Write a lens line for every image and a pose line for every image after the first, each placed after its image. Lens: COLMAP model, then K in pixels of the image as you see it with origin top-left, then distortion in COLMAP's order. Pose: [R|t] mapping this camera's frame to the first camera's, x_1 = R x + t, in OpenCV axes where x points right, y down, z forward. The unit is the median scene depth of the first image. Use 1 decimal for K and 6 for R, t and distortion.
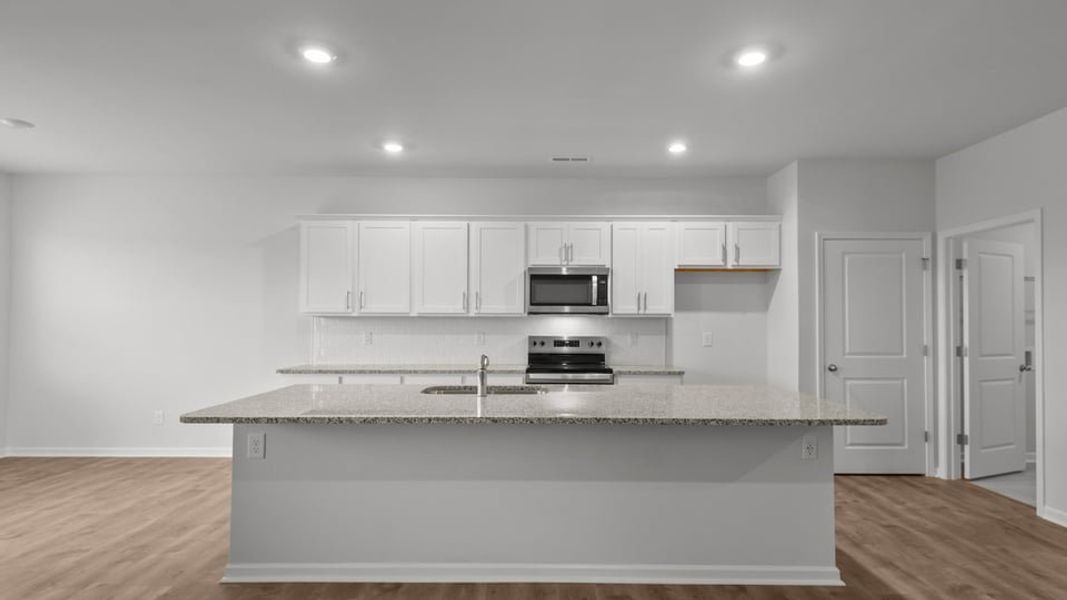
lens RADIAL K [[568.0, 0, 524.1], [0, 568.0, 320.0], [0, 0, 1]] dist [0.023272, 0.000923]
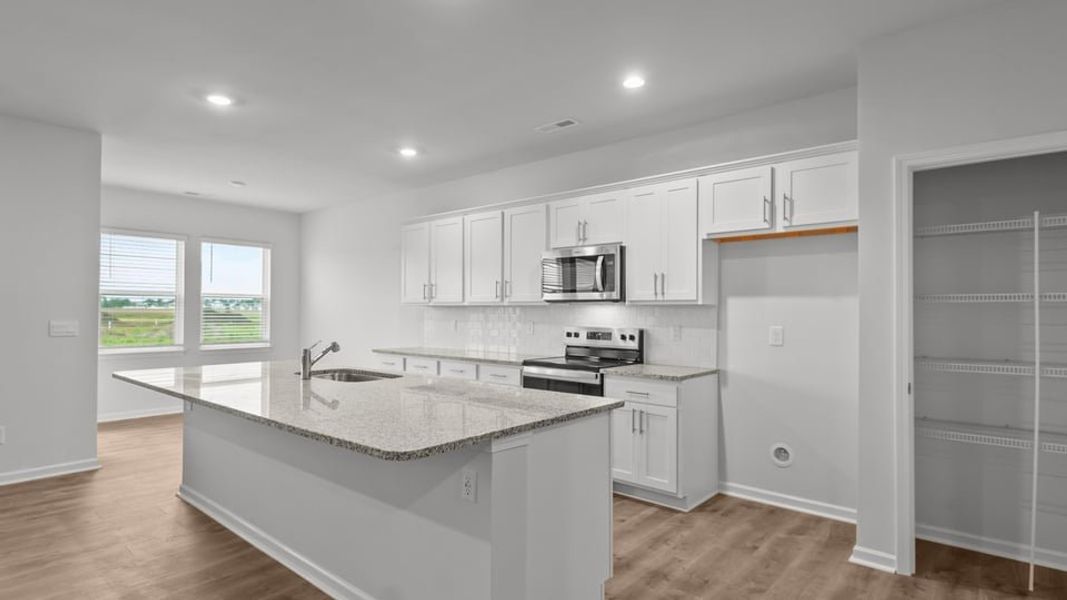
lens RADIAL K [[568.0, 0, 531.5], [0, 568.0, 302.0], [0, 0, 1]] dist [0.023272, 0.000923]
pose [[0.735208, -0.009797, -0.677771, 0.604643], [0.000899, 0.999909, -0.013479, 0.001472], [0.677841, 0.009301, 0.735149, 0.304125]]
